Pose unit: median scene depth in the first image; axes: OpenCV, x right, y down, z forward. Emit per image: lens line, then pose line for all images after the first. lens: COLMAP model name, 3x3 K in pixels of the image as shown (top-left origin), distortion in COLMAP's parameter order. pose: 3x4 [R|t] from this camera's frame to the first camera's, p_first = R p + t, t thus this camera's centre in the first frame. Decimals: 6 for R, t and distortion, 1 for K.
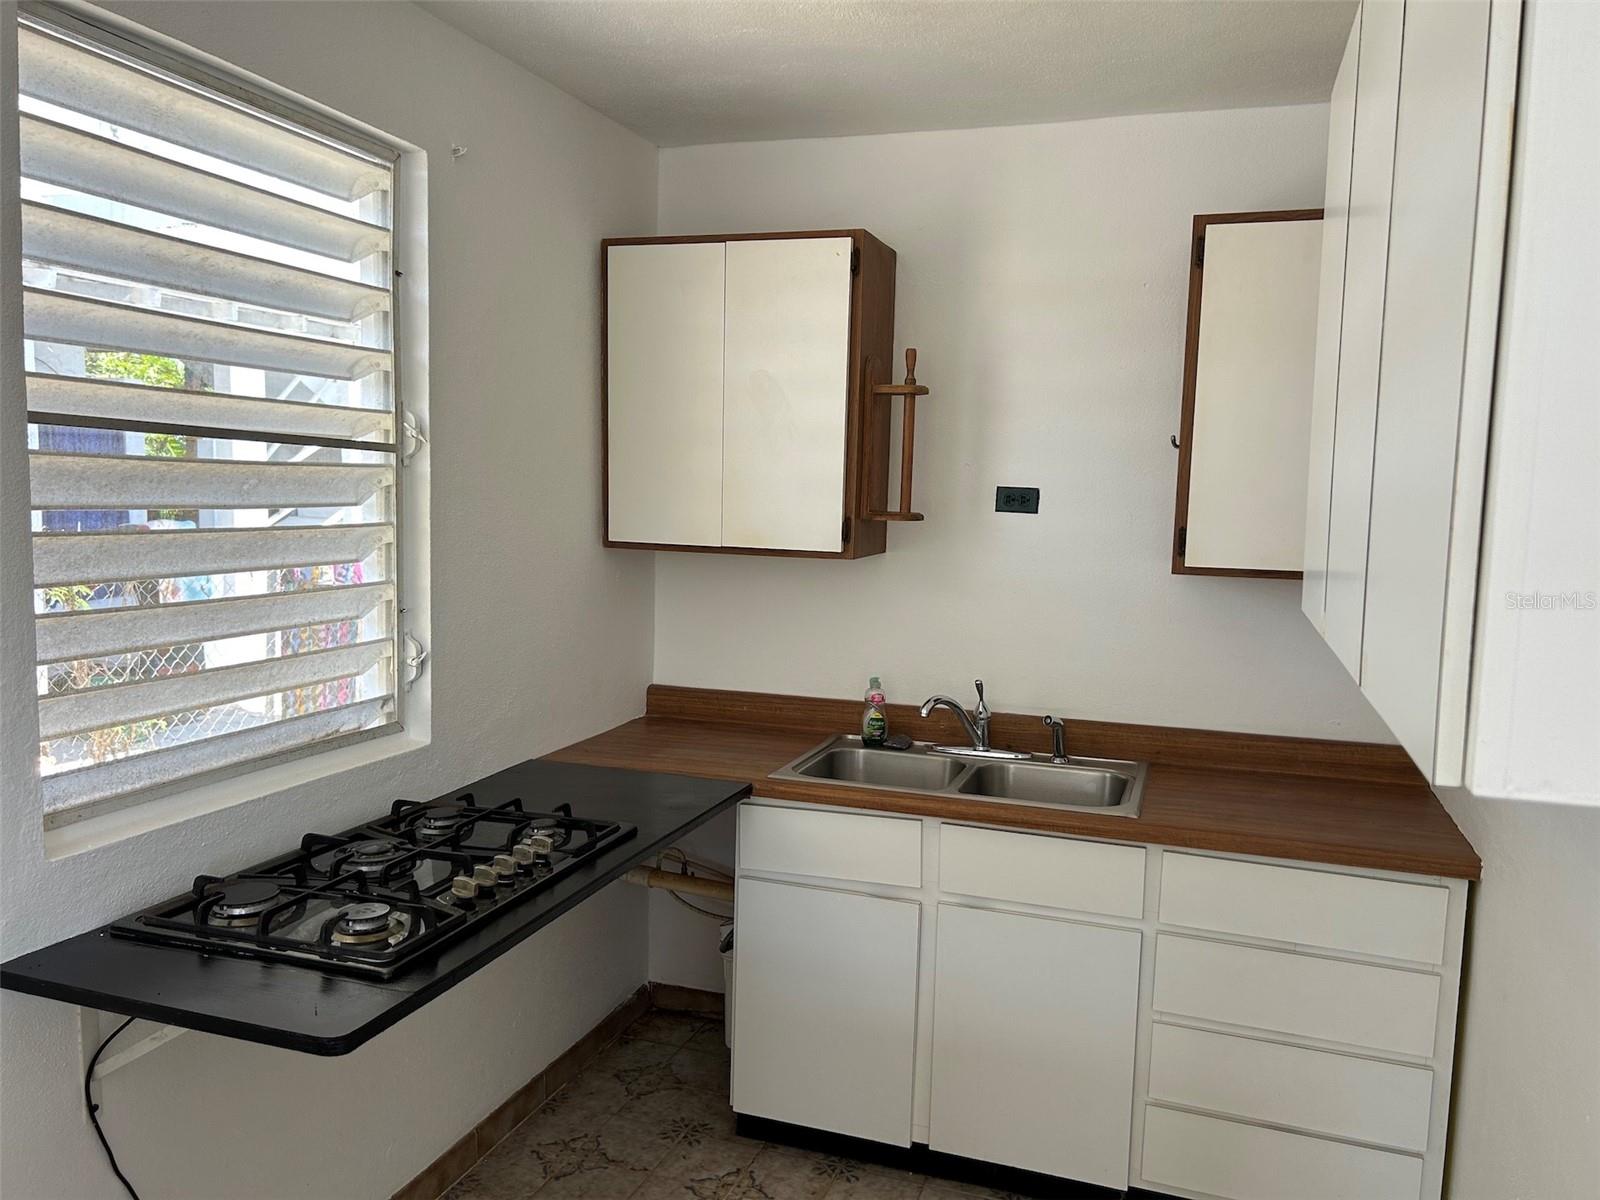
lens RADIAL K [[1207.6, 0, 800.0], [0, 1207.6, 600.0], [0, 0, 1]] dist [-0.001904, -0.002154]
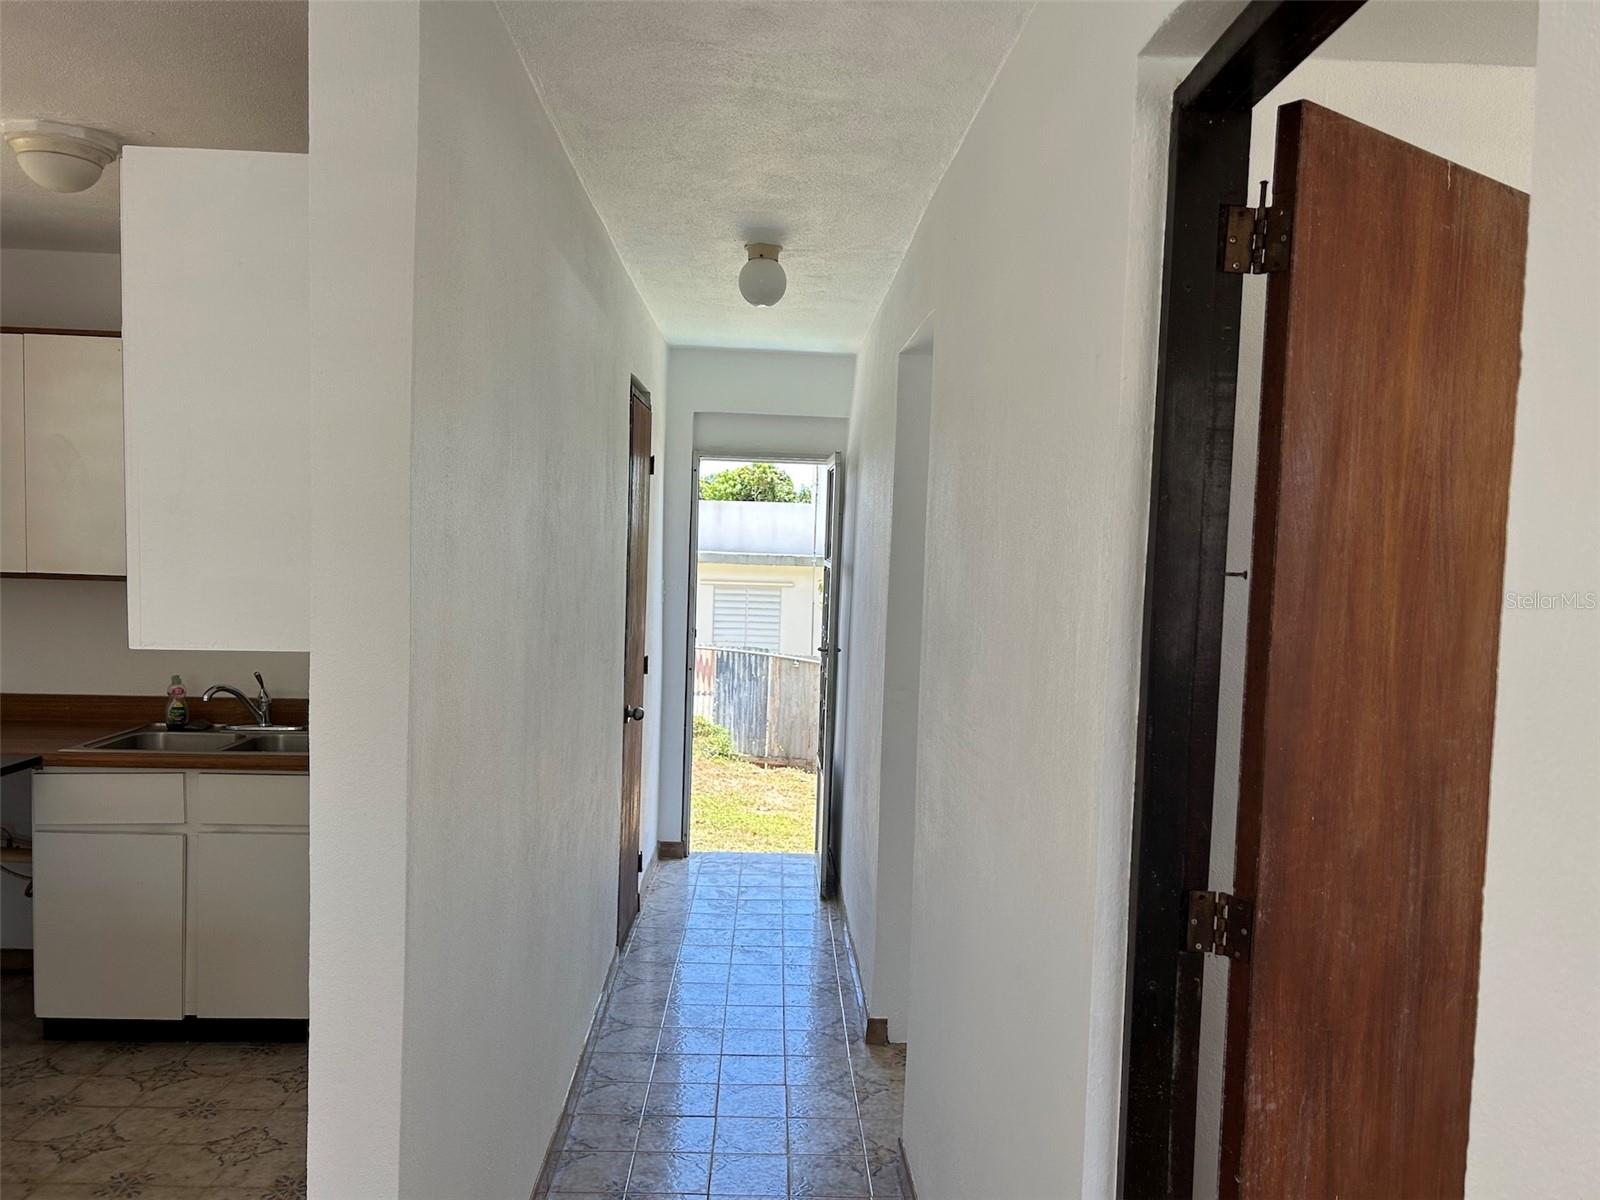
lens RADIAL K [[1264.4, 0, 800.0], [0, 1264.4, 600.0], [0, 0, 1]] dist [0.024700, -0.005562]
pose [[0.938407, -0.026422, 0.344519, 0.225604], [0.035756, 0.999145, -0.020765, 0.036502], [-0.343676, 0.031804, 0.938550, -0.503958]]
